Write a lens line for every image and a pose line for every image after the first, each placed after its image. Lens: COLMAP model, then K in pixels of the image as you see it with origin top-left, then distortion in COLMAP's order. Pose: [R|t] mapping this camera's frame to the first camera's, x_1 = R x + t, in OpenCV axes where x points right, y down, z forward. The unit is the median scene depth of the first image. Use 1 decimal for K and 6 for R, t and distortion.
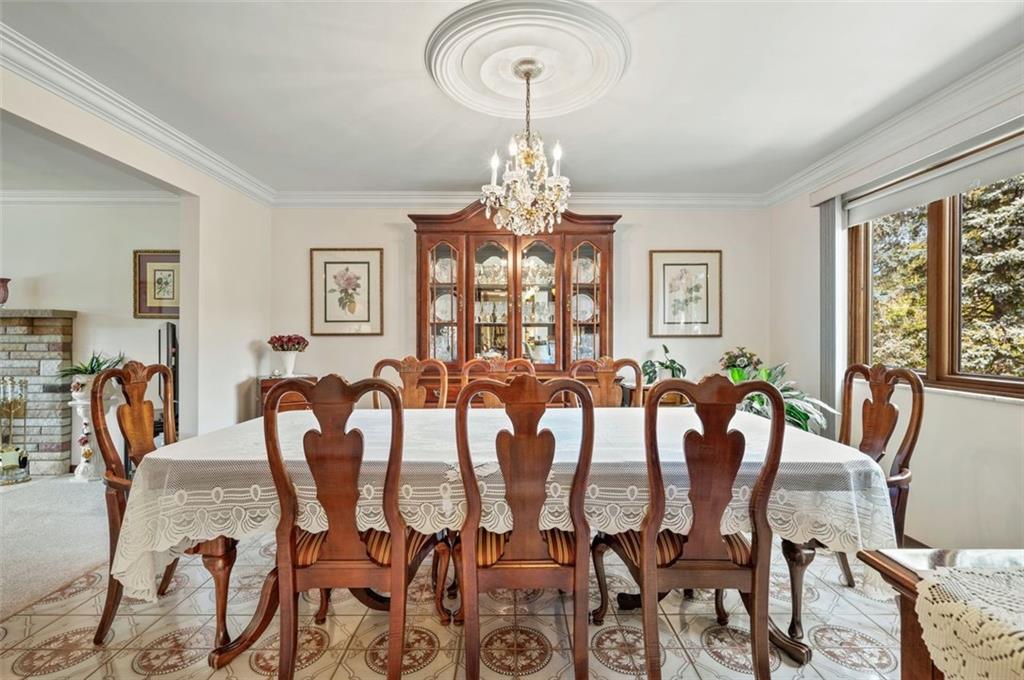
lens RADIAL K [[461.4, 0, 509.2], [0, 461.4, 341.8], [0, 0, 1]] dist [0.000649, 0.000200]
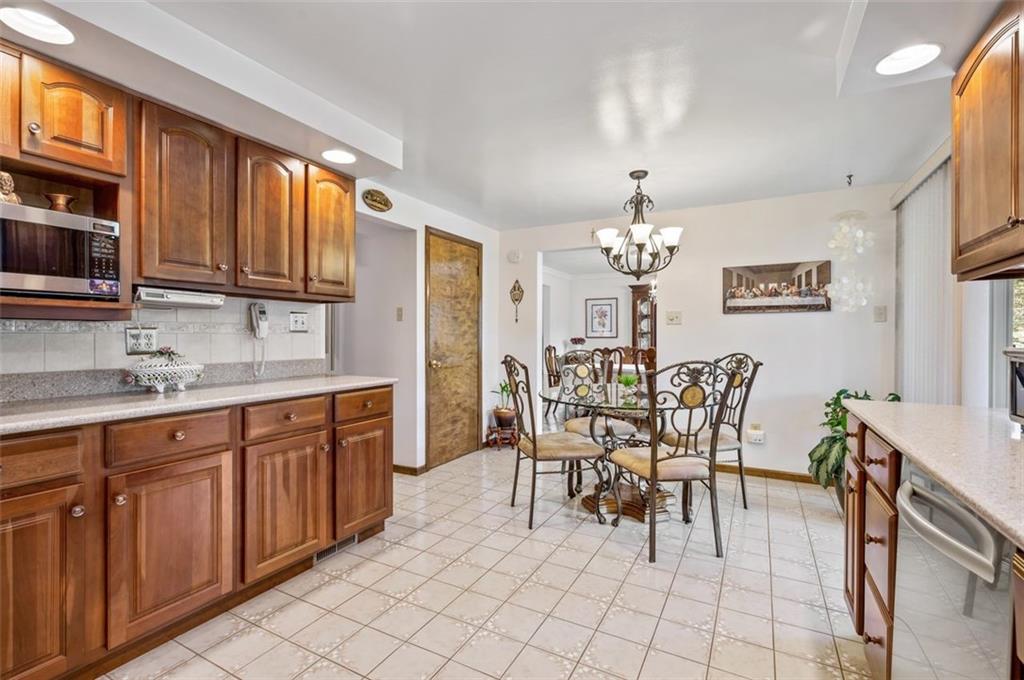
lens RADIAL K [[461.4, 0, 509.8], [0, 461.4, 337.4], [0, 0, 1]] dist [0.000649, 0.000200]
pose [[0.880732, 0.000071, -0.473614, 0.338587], [-0.001813, 0.999993, -0.003222, -0.006964], [0.473611, 0.003696, 0.880727, -1.266348]]
